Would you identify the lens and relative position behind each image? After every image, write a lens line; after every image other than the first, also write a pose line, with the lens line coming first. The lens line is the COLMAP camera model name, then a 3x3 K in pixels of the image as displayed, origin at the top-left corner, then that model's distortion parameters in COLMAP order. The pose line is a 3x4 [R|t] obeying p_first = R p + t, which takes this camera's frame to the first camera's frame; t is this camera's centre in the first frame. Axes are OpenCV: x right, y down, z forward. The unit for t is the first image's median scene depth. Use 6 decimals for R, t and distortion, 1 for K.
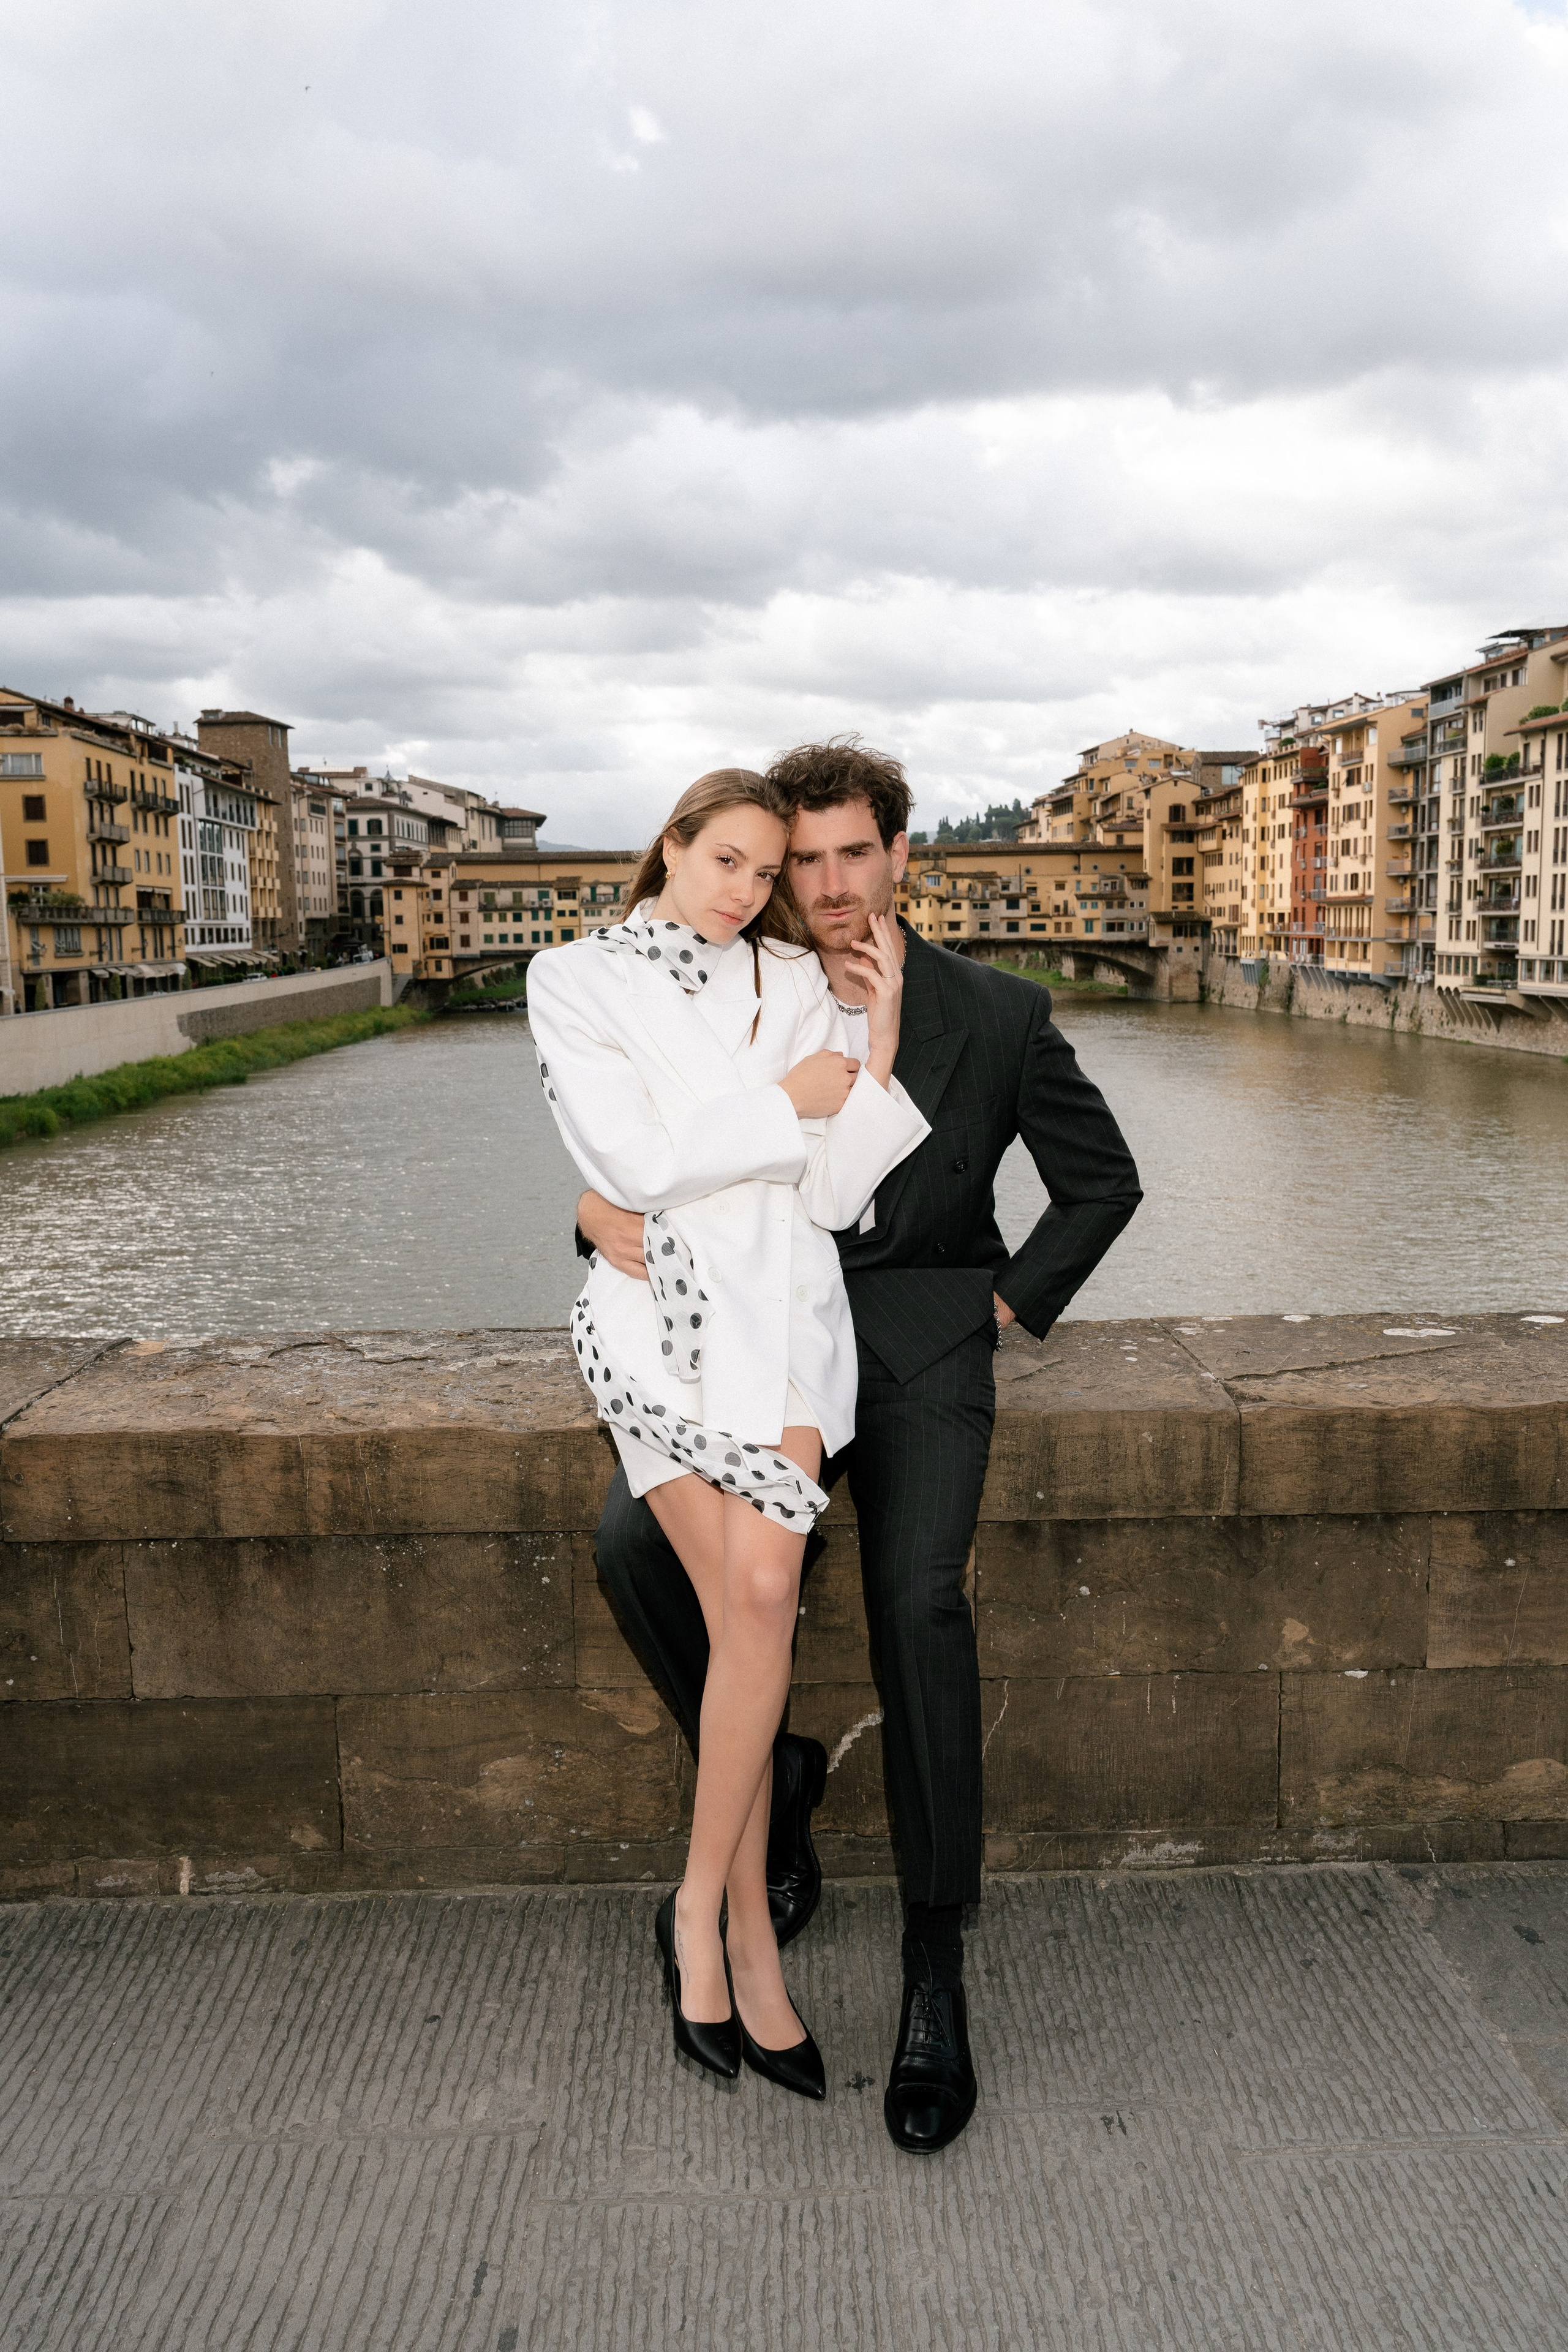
lens RADIAL K [[1871.7, 0, 792.0], [0, 1871.7, 1173.7], [0, 0, 1]] dist [0.008388, 0.001977]
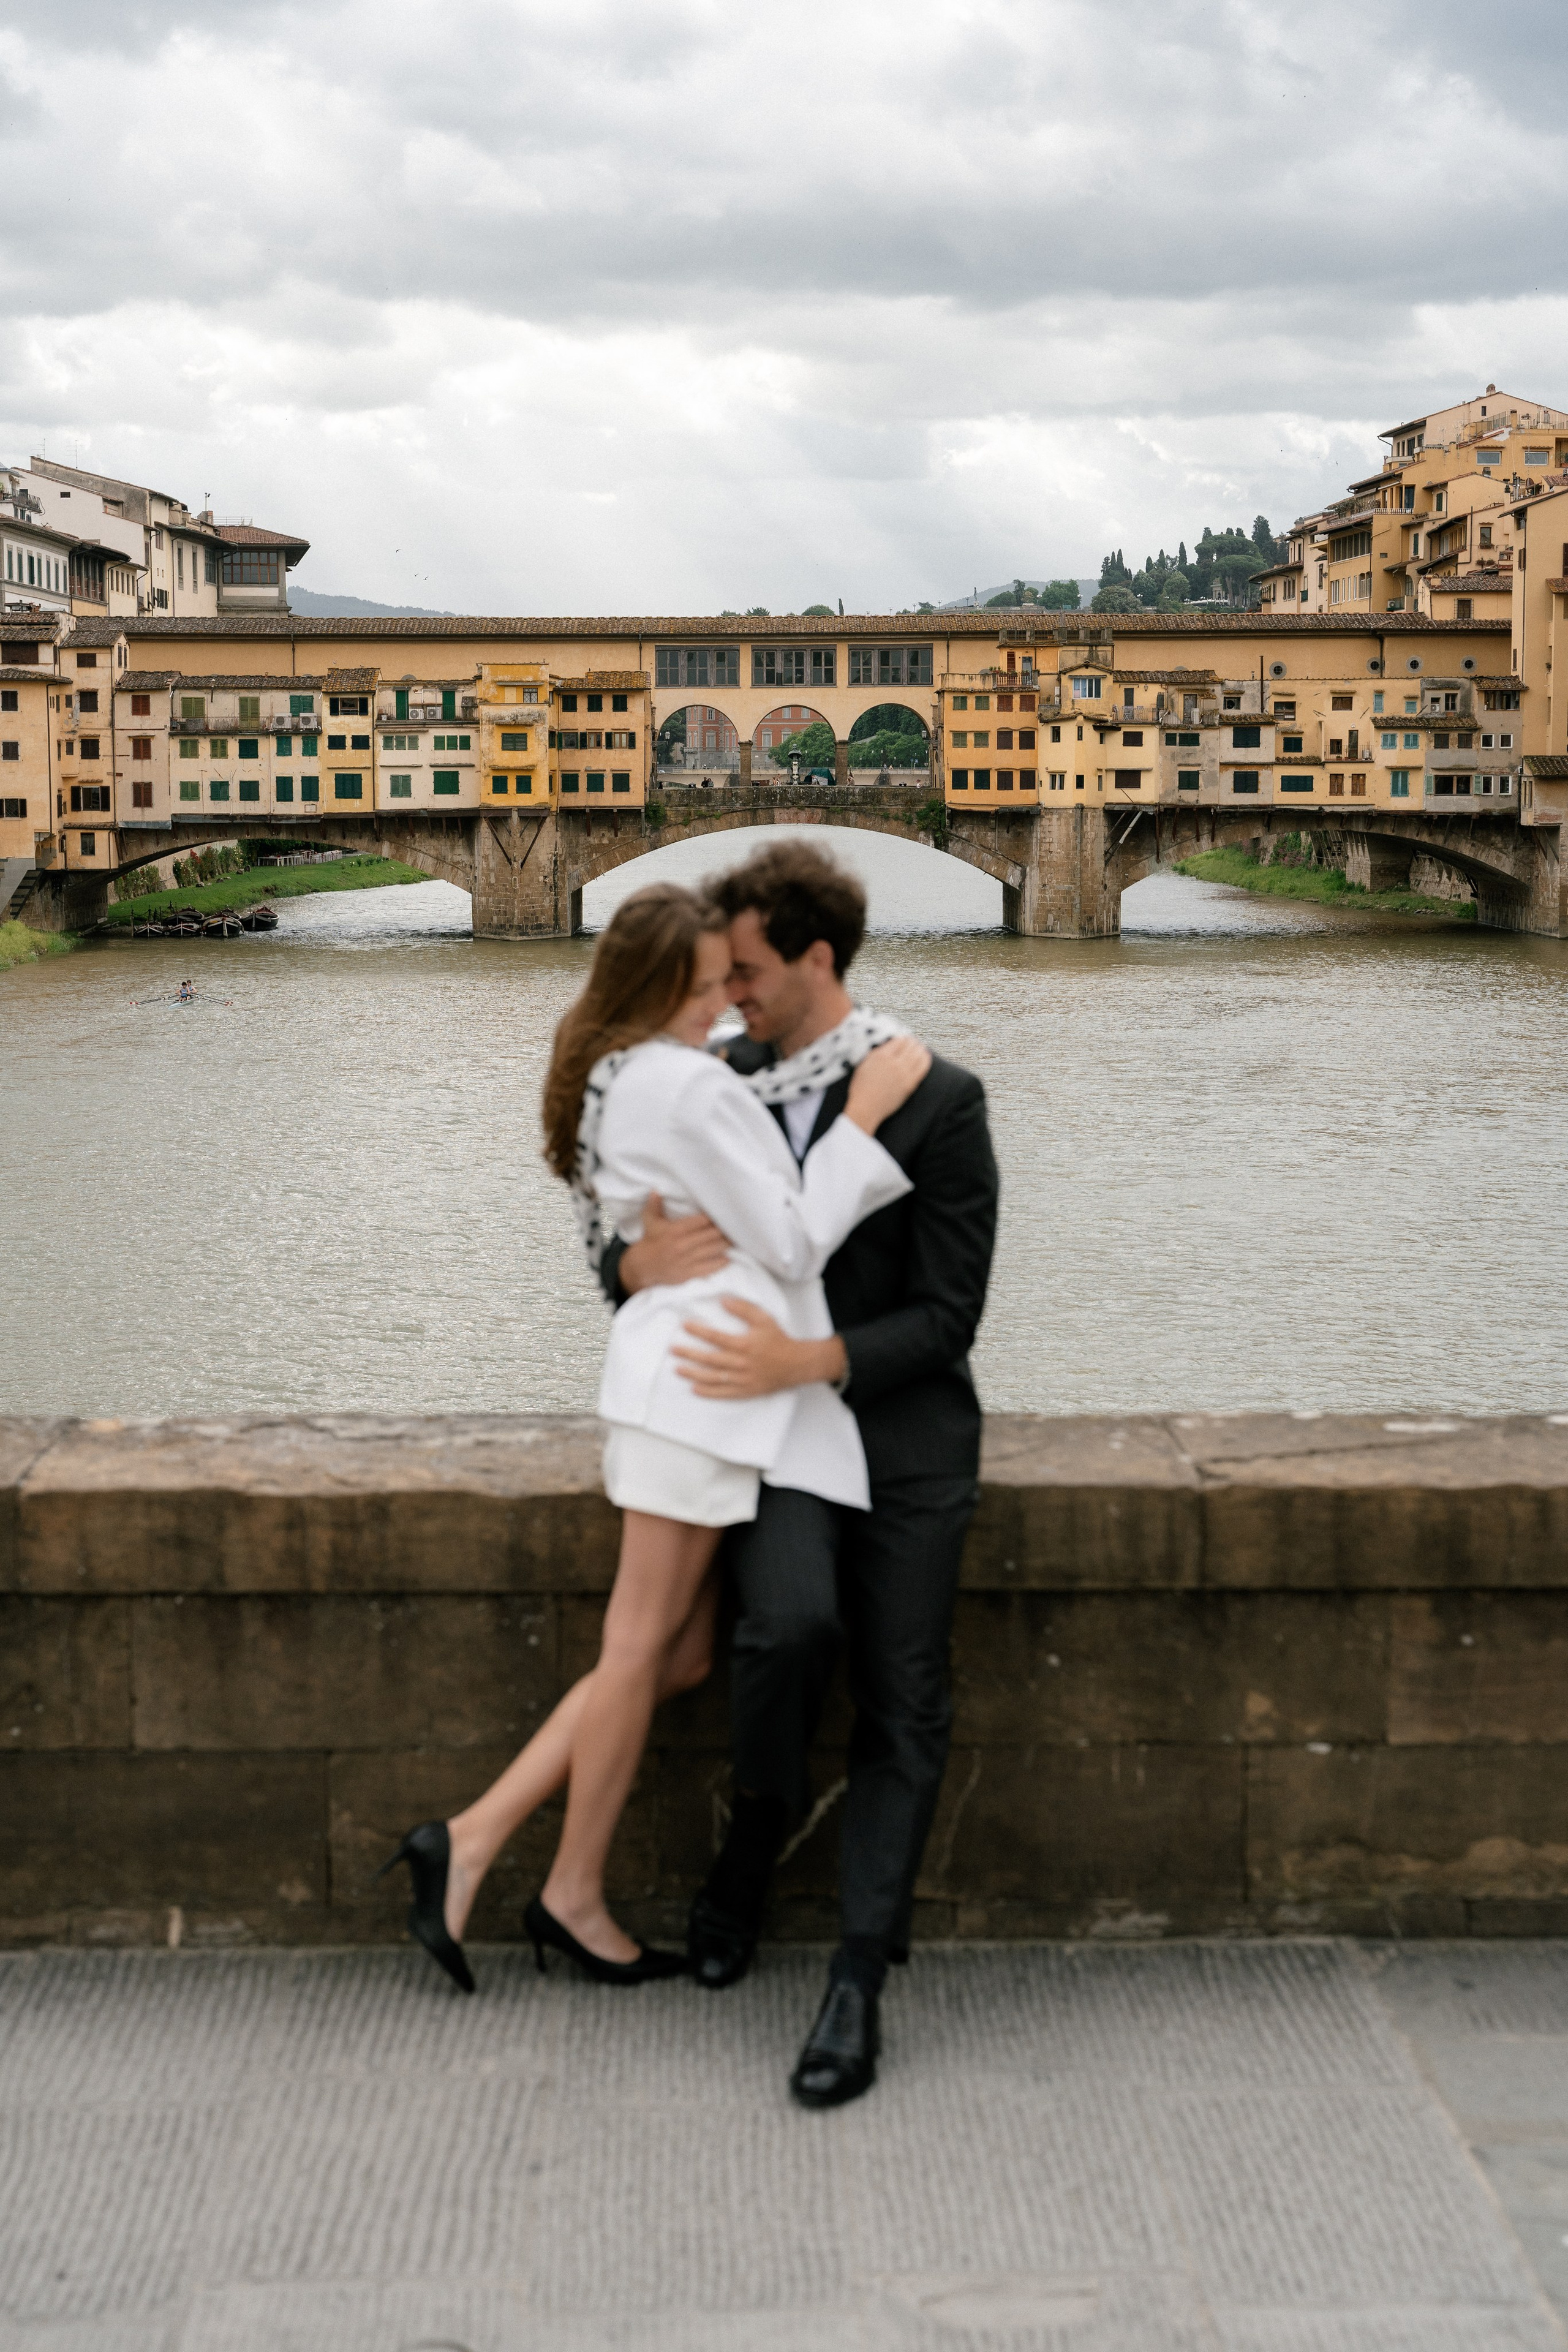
lens RADIAL K [[4073.1, 0, 789.1], [0, 4073.1, 1179.7], [0, 0, 1]] dist [0.015094, 0.000000]
pose [[0.999885, 0.015016, -0.001990, 0.010504], [-0.015059, 0.999607, -0.023630, 0.012763], [0.001634, 0.023657, 0.999719, -1.236556]]
